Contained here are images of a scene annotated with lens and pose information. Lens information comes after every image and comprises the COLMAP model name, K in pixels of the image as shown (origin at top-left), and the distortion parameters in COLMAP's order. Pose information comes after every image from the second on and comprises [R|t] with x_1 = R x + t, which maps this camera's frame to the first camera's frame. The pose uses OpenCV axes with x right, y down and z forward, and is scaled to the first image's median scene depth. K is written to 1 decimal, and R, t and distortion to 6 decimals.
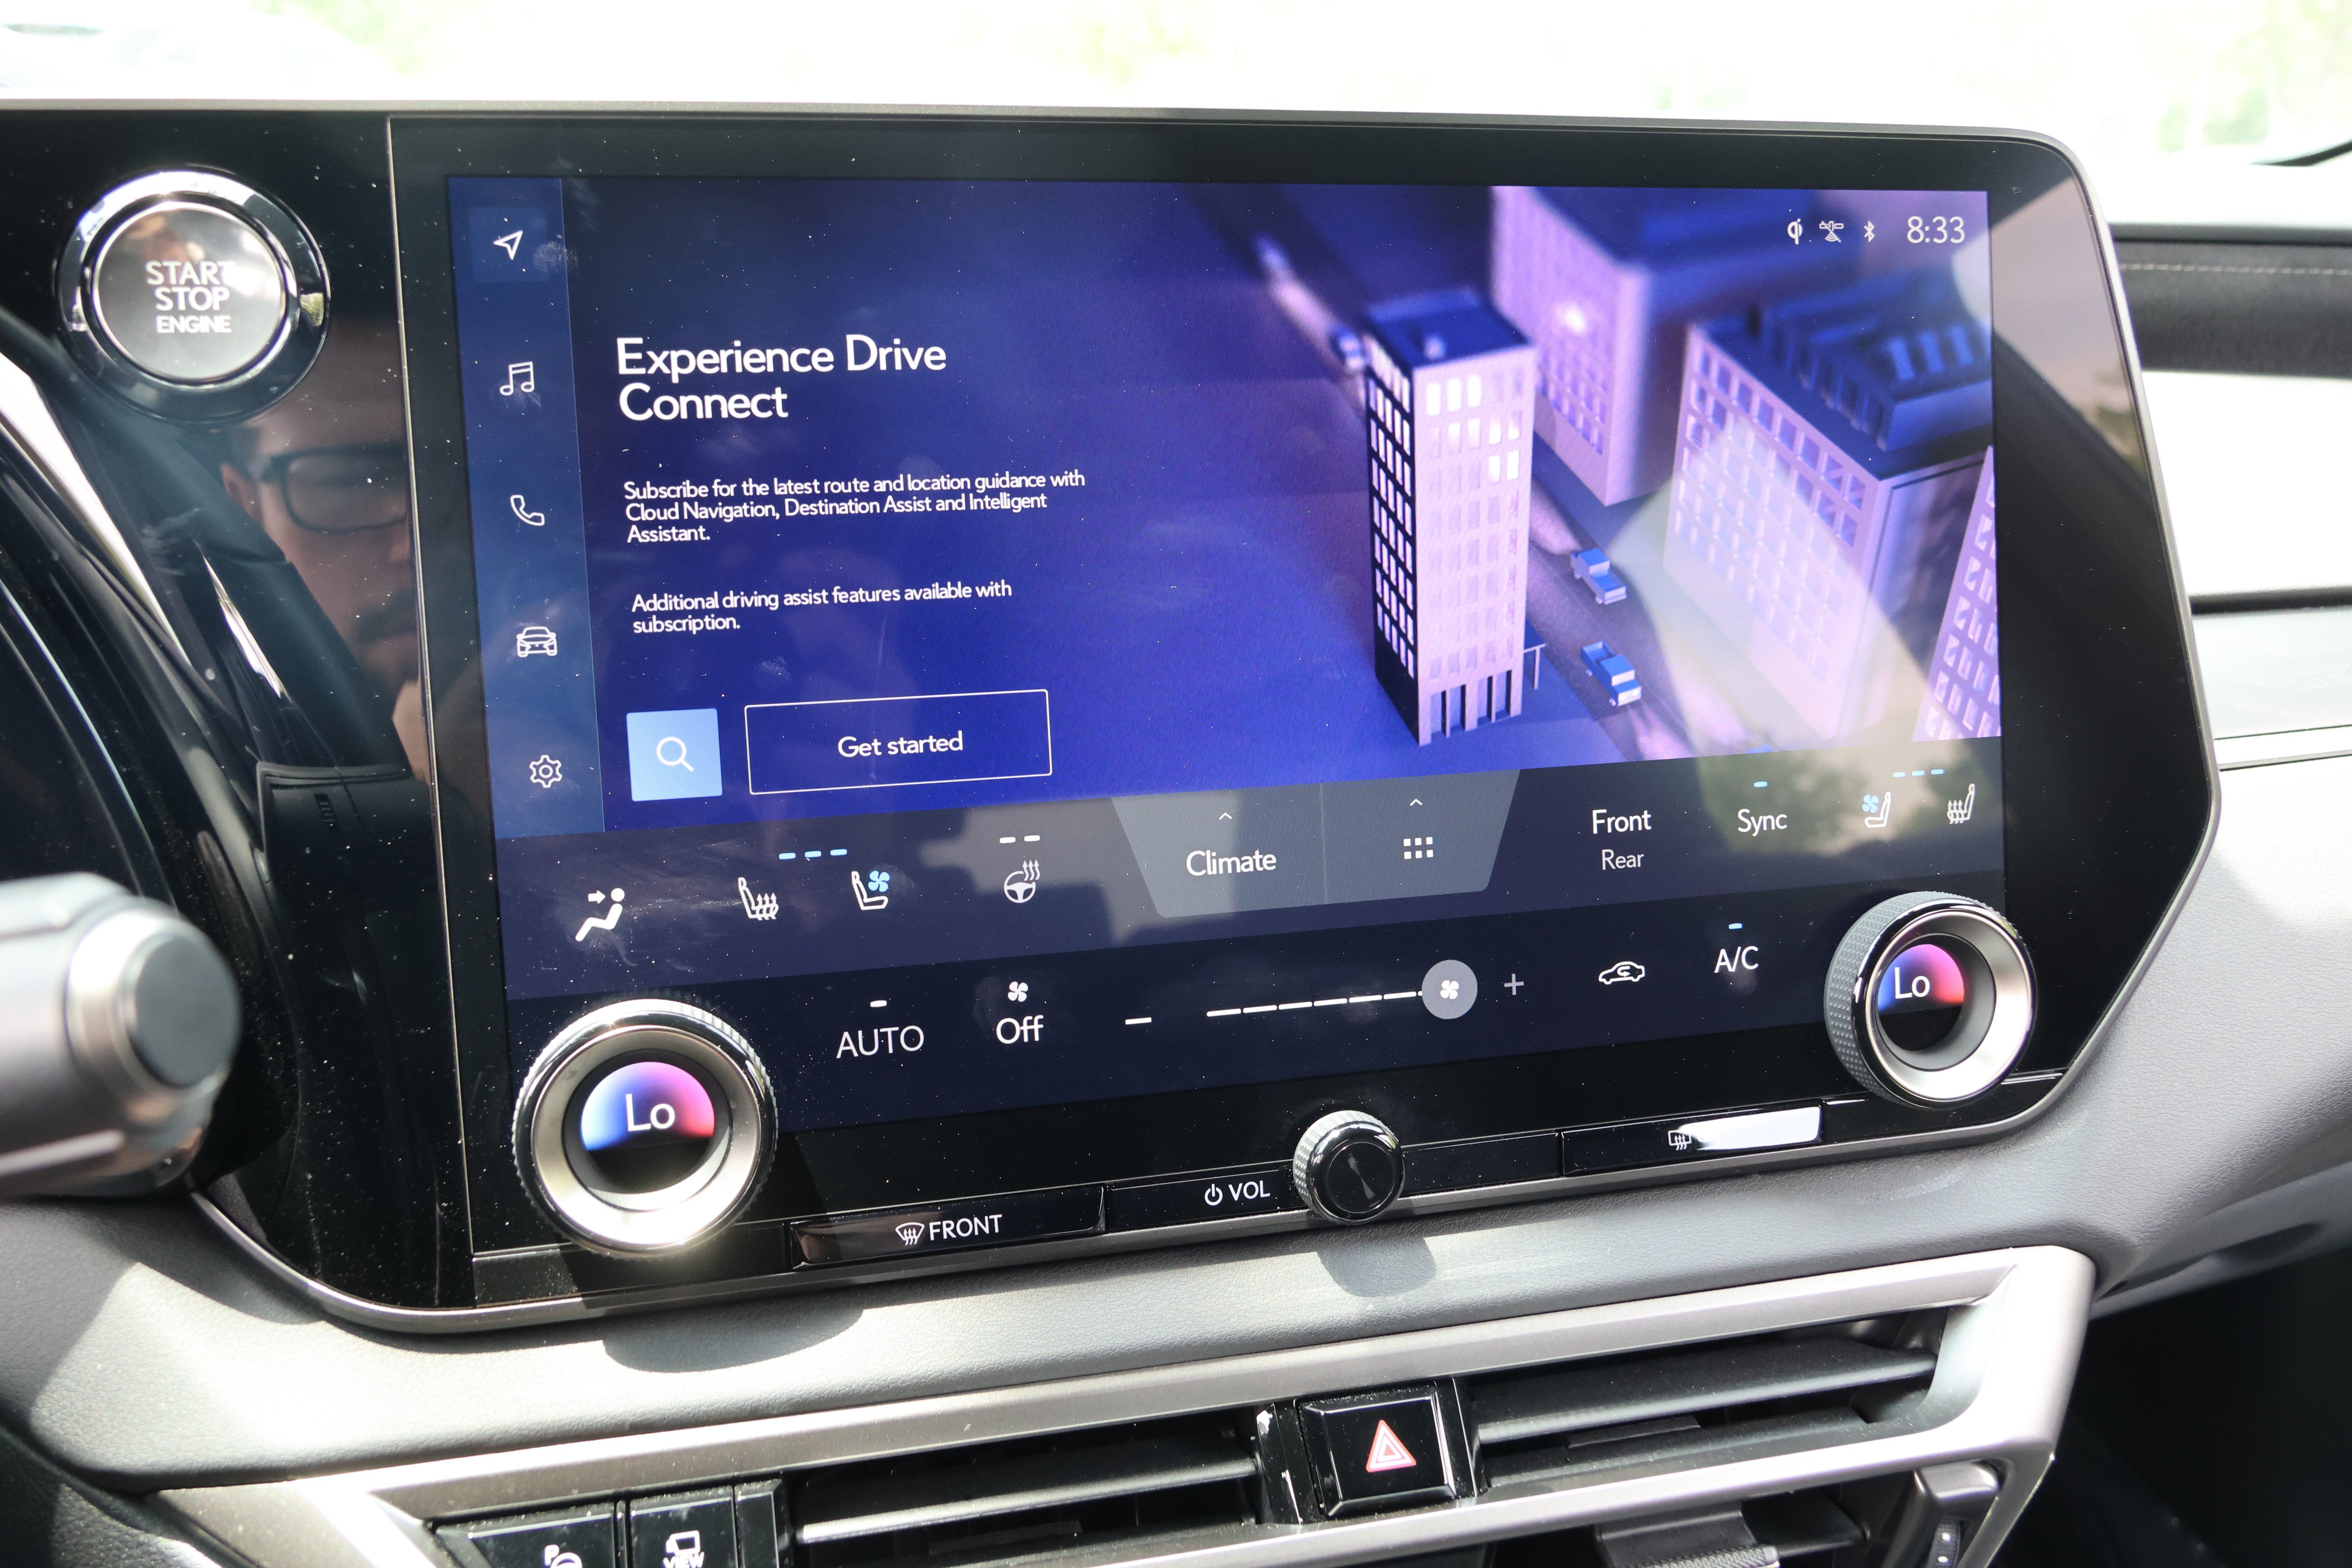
lens RADIAL K [[1960.8, 0, 1174.2], [0, 1960.8, 779.7], [0, 0, 1]] dist [-0.049540, -0.001204]
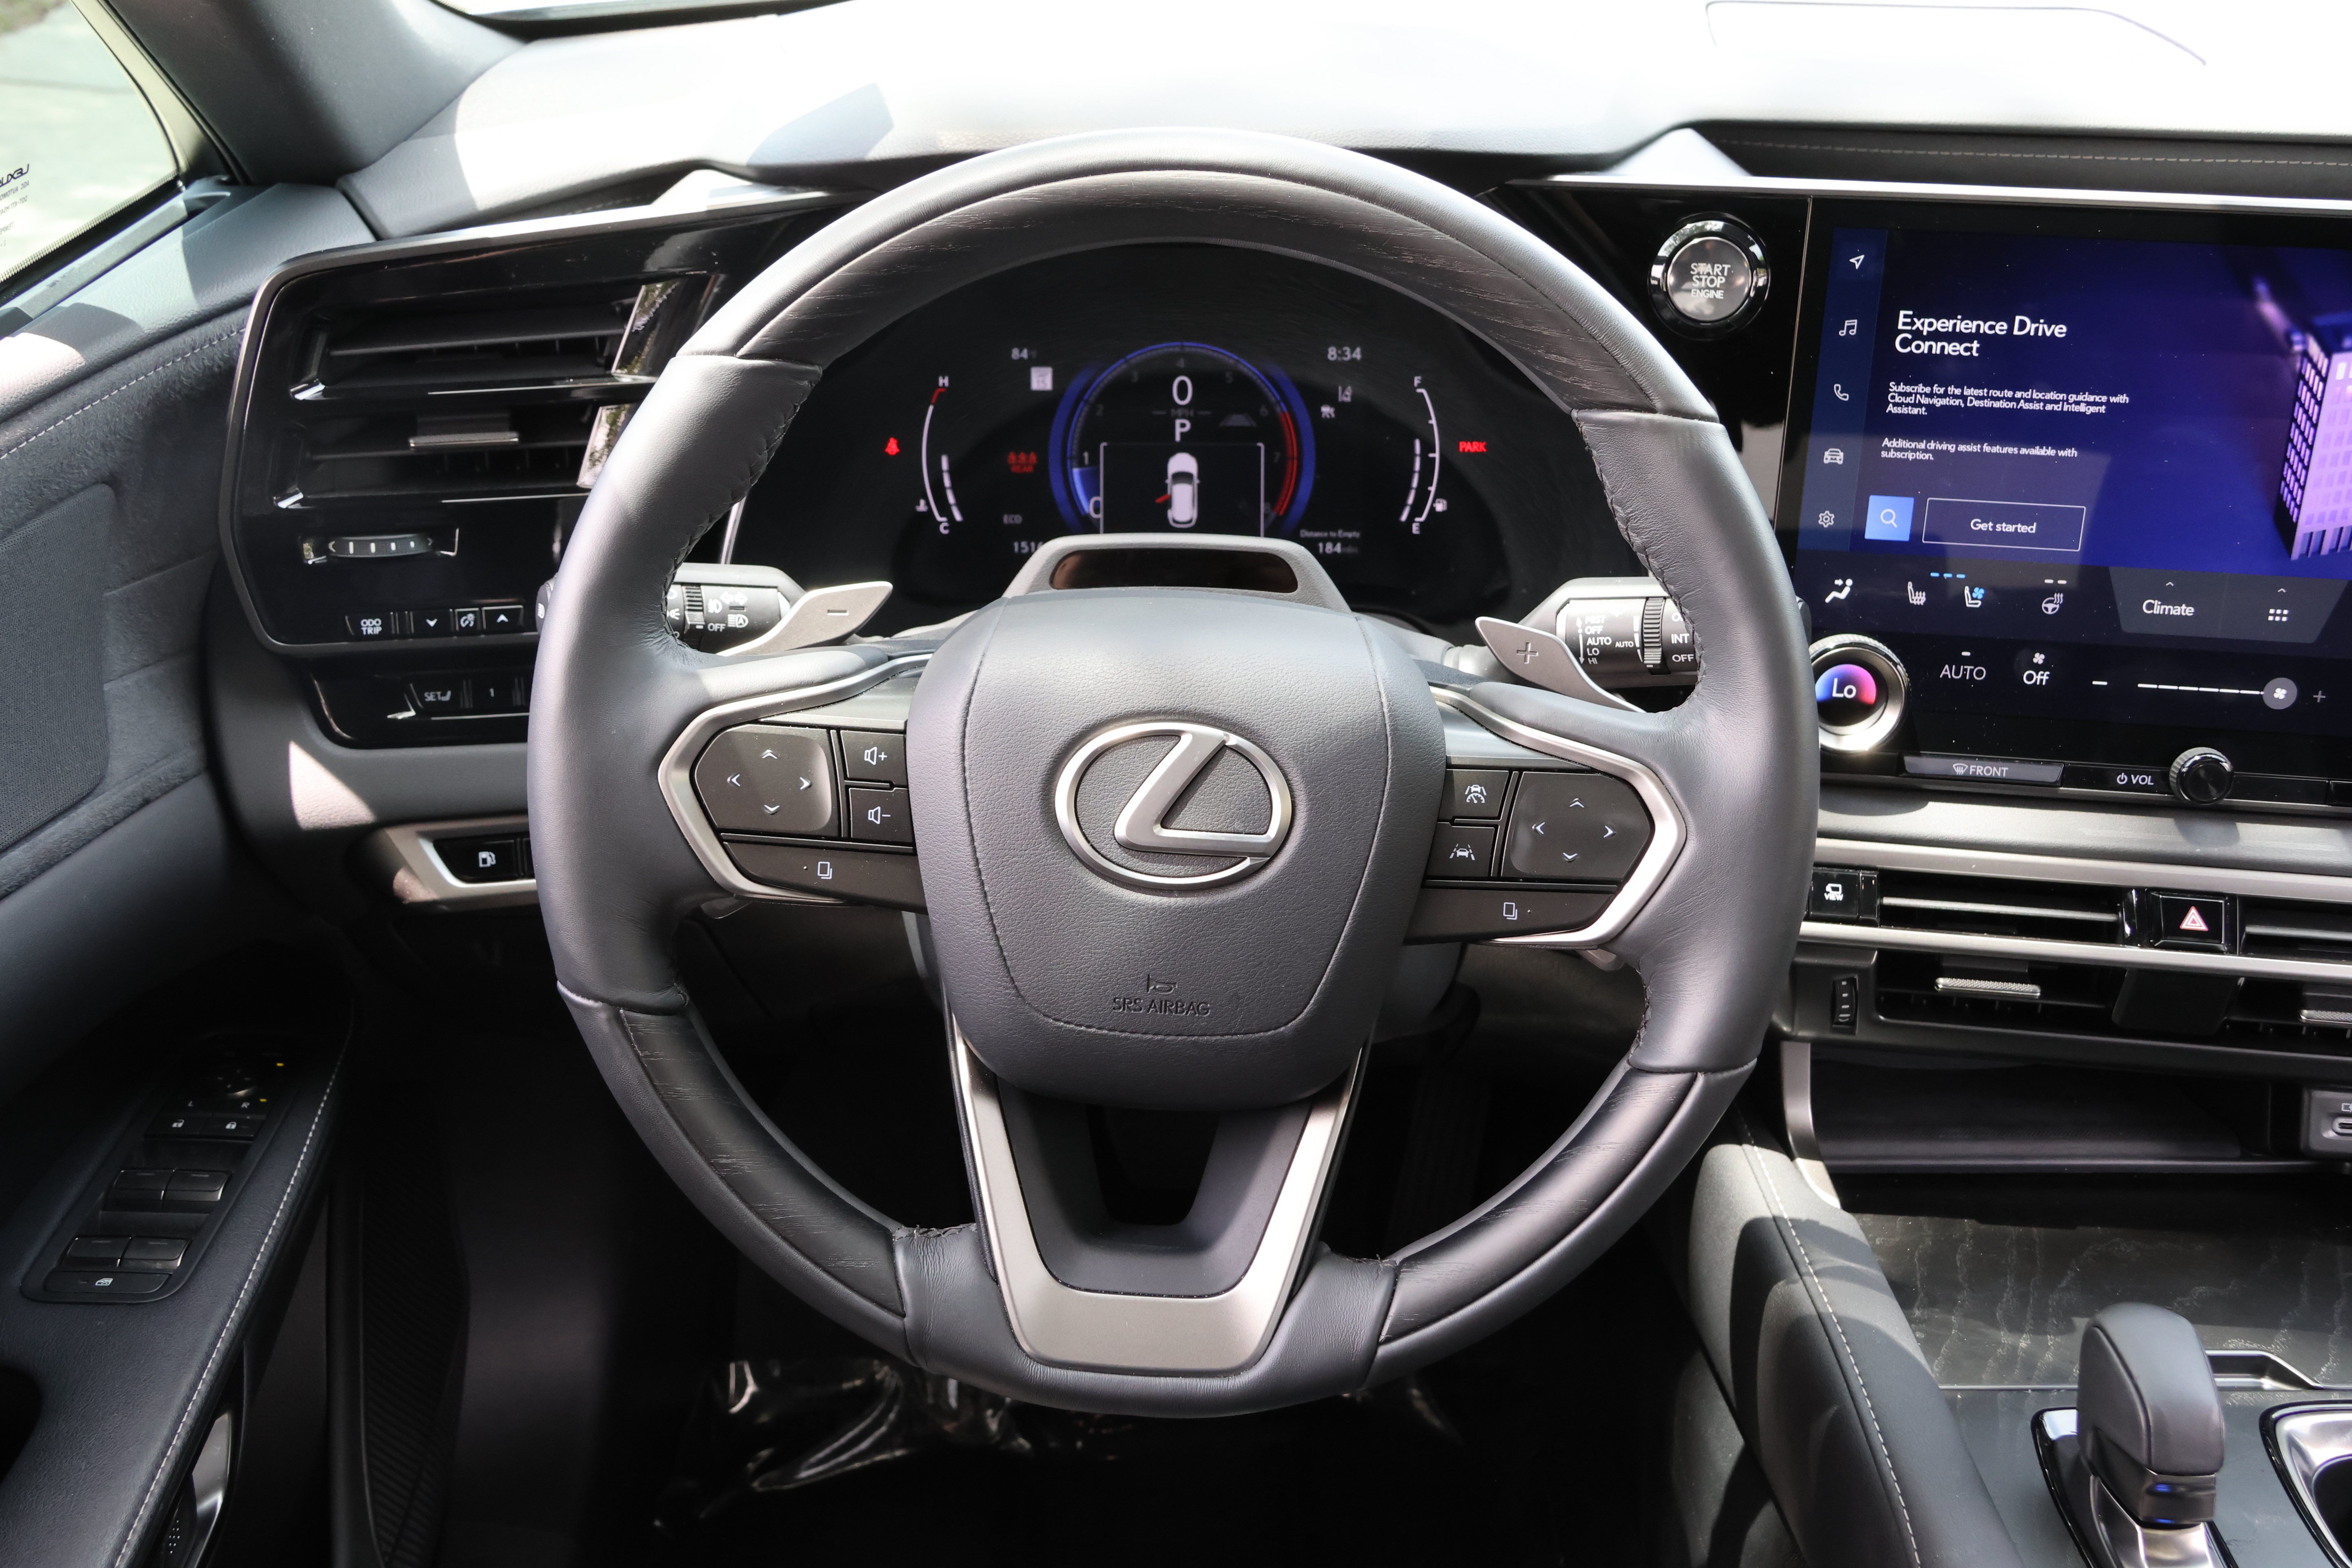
lens RADIAL K [[2239.1, 0, 1173.6], [0, 2239.1, 792.2], [0, 0, 1]] dist [0.012873, 0.000000]
pose [[0.934648, 0.174781, -0.309652, -0.175314], [-0.114079, 0.972213, 0.204423, -0.125470], [0.336776, -0.155739, 0.928616, -1.439586]]
